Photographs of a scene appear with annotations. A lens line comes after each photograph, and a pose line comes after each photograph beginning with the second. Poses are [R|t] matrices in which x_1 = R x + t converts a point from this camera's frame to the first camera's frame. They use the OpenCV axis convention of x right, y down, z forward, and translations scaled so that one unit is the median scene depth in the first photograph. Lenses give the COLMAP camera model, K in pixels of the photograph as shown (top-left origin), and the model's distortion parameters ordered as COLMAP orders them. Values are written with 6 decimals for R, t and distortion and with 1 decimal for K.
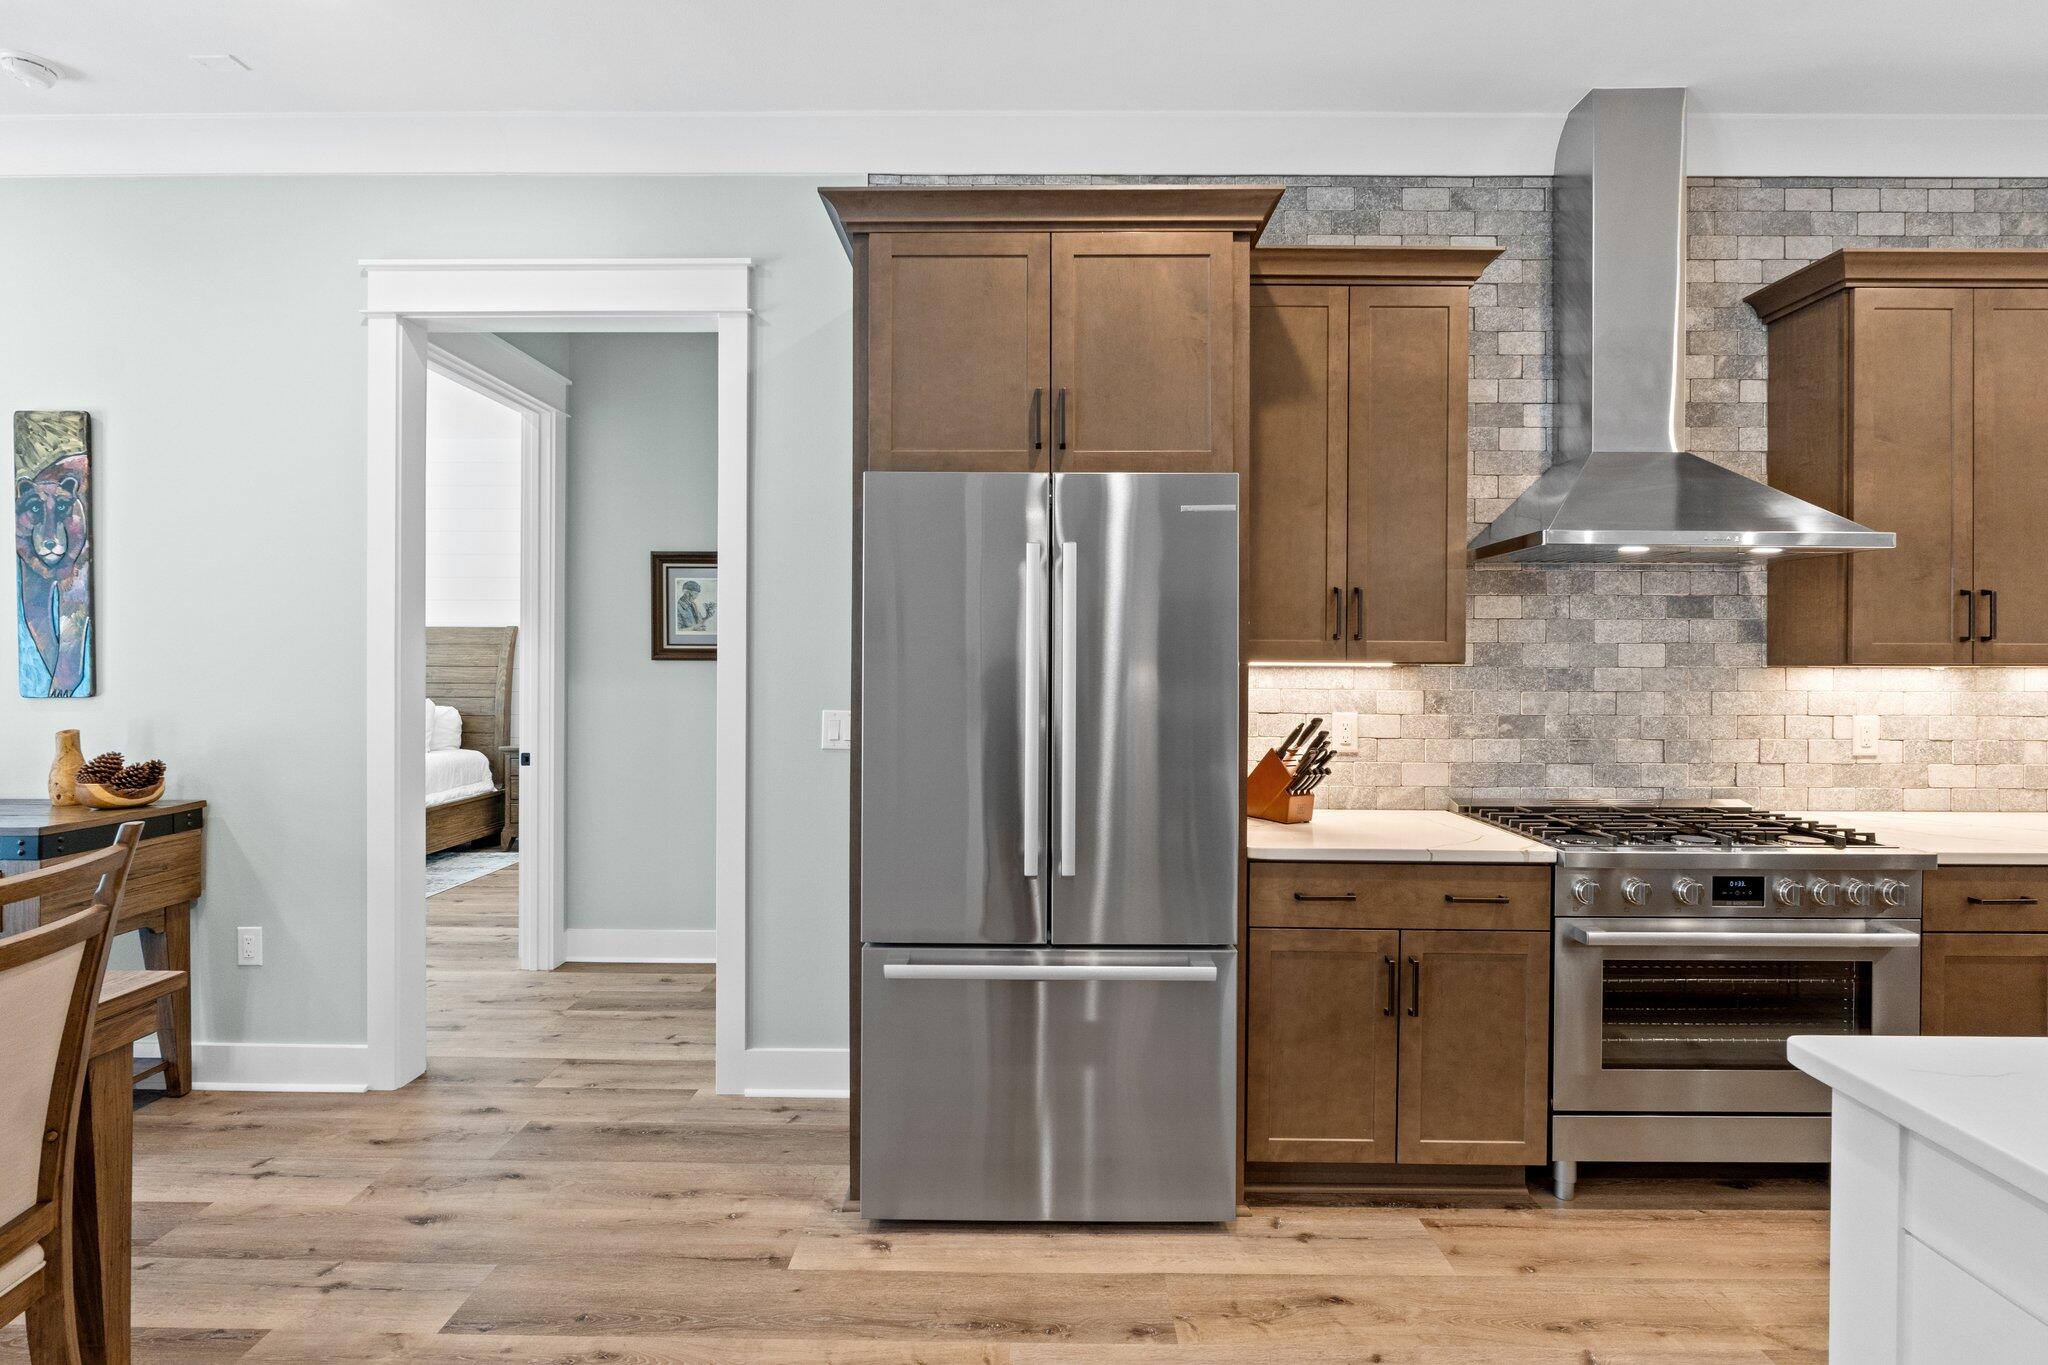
lens RADIAL K [[983.9, 0, 1029.4], [0, 983.9, 667.1], [0, 0, 1]] dist [0.002489, 0.000352]
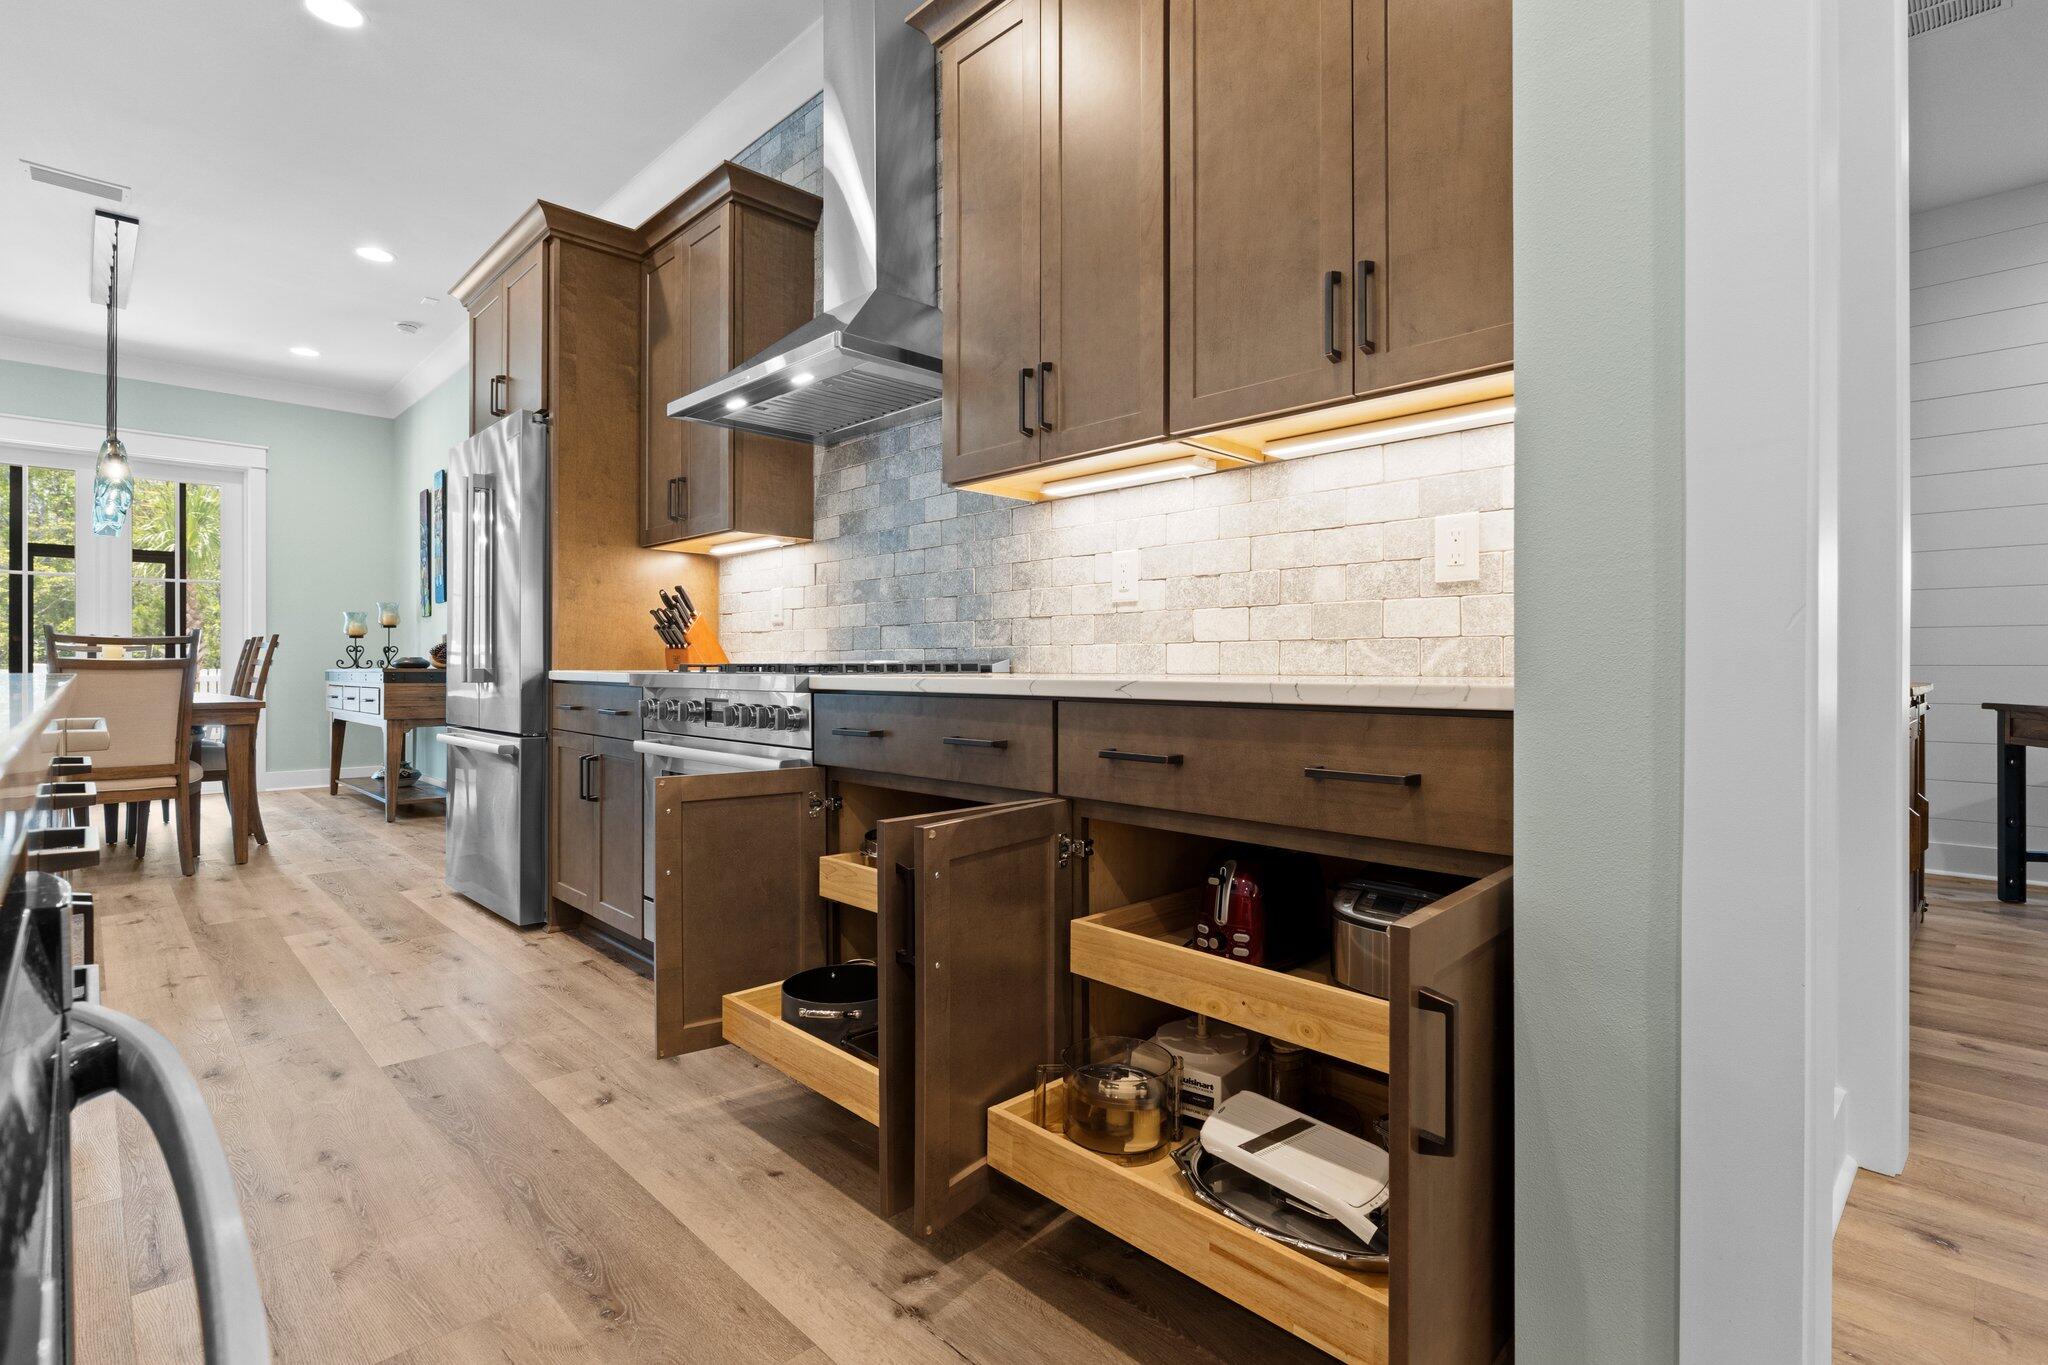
lens RADIAL K [[977.0, 0, 1021.8], [0, 977.0, 680.7], [0, 0, 1]] dist [0.002841, 0.003352]
pose [[0.697776, 0.006201, -0.716289, 1.485516], [-0.004543, 0.999981, 0.004231, 0.164645], [0.716301, 0.000302, 0.697791, 0.446830]]
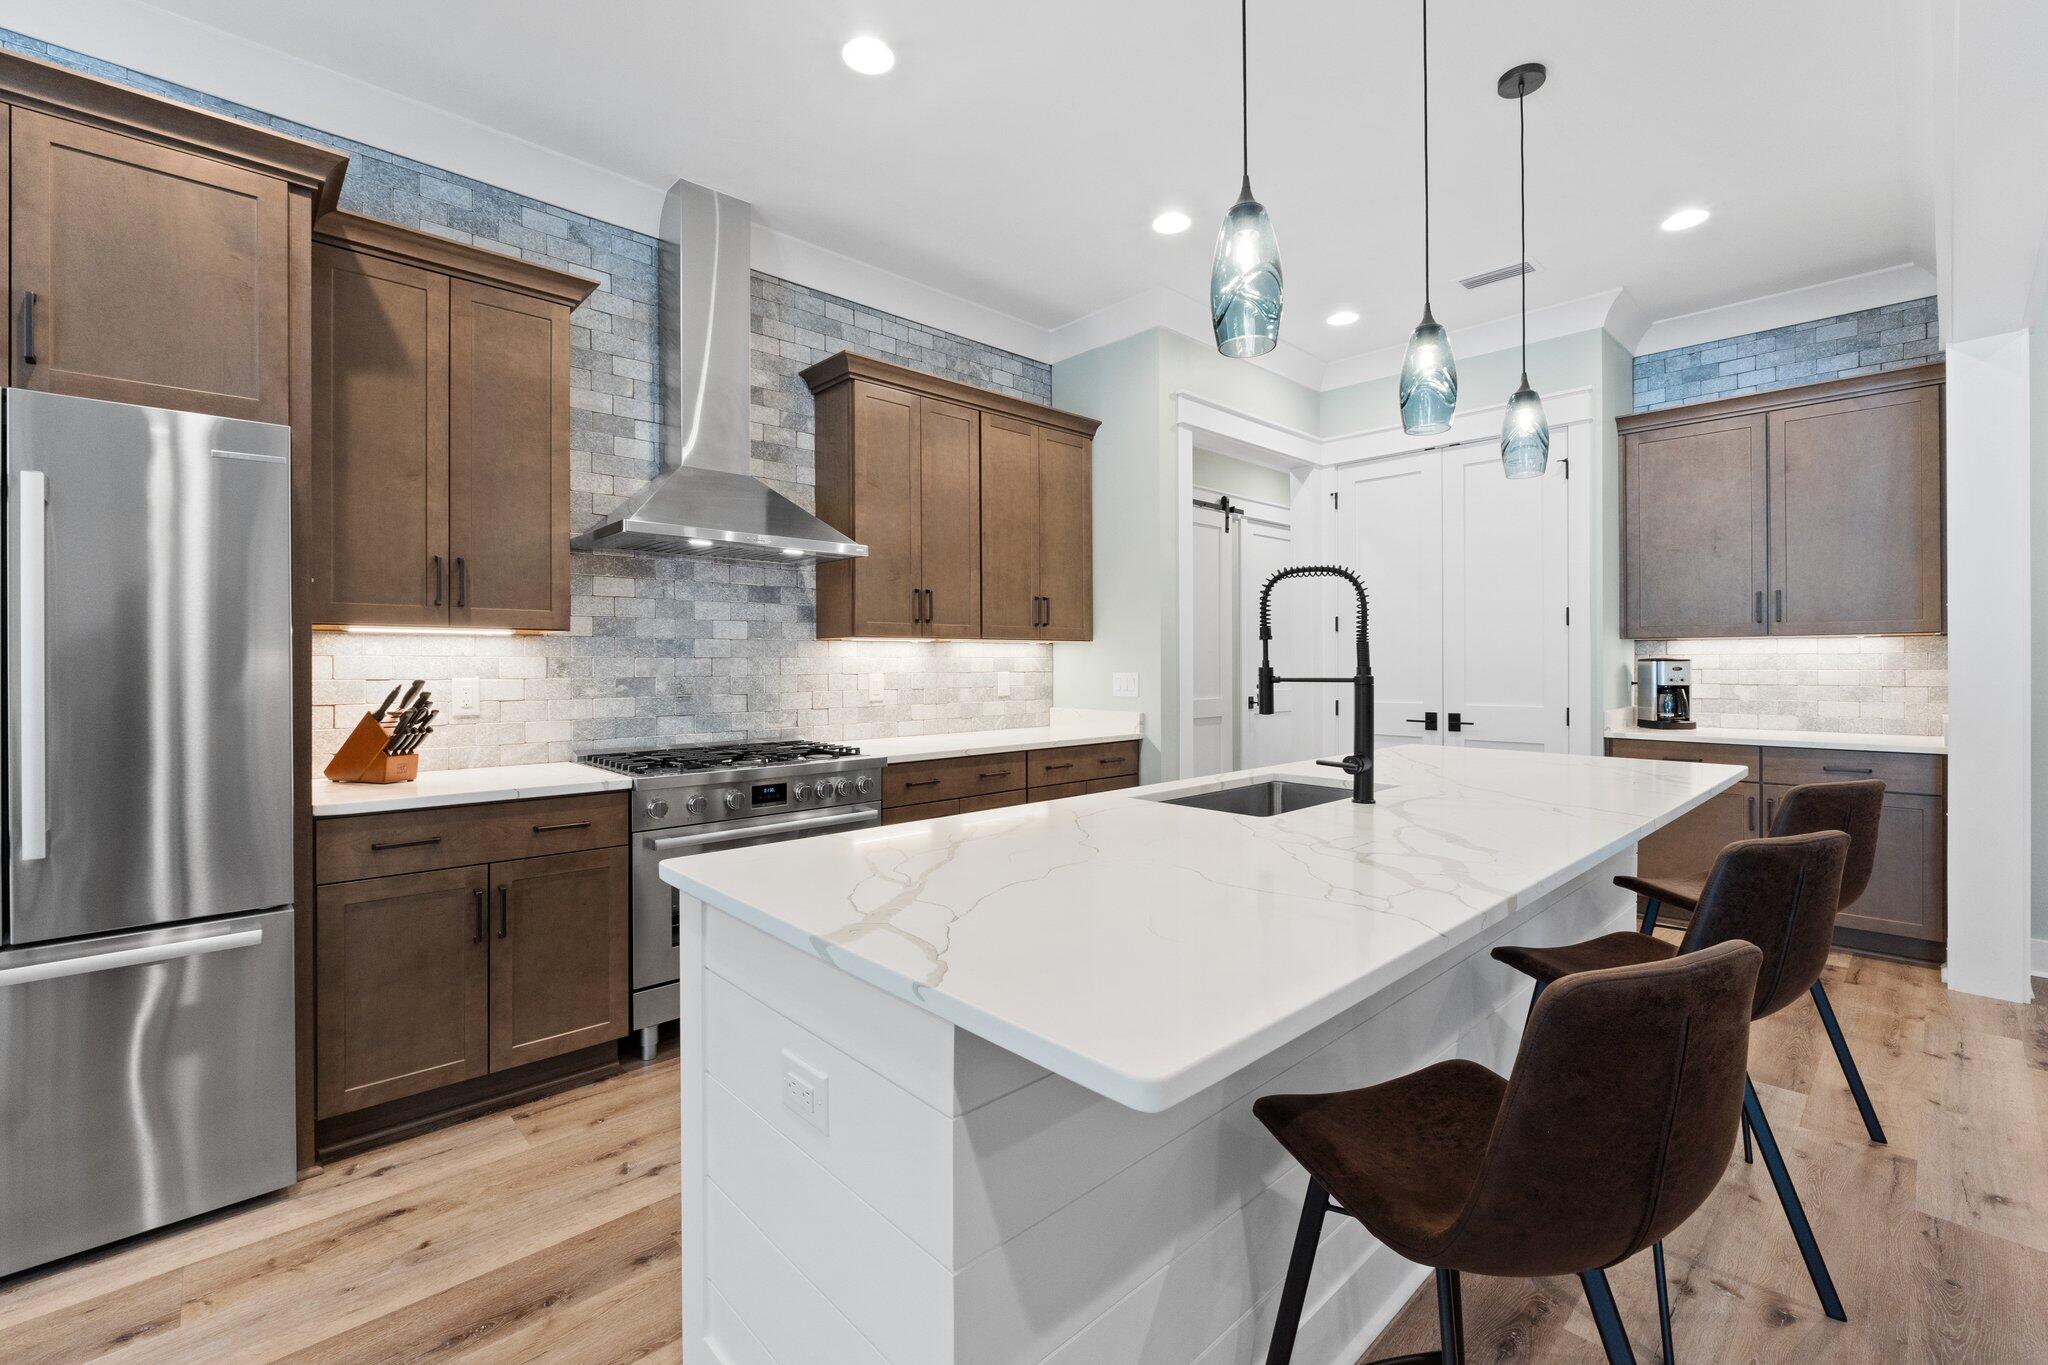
lens RADIAL K [[879.0, 0, 1025.8], [0, 879.0, 667.5], [0, 0, 1]] dist [-0.000499, -0.000162]
pose [[0.730443, -0.009722, 0.682905, 0.125478], [0.009999, 0.999944, 0.003540, 0.041500], [-0.682901, 0.004243, 0.730499, -0.125694]]
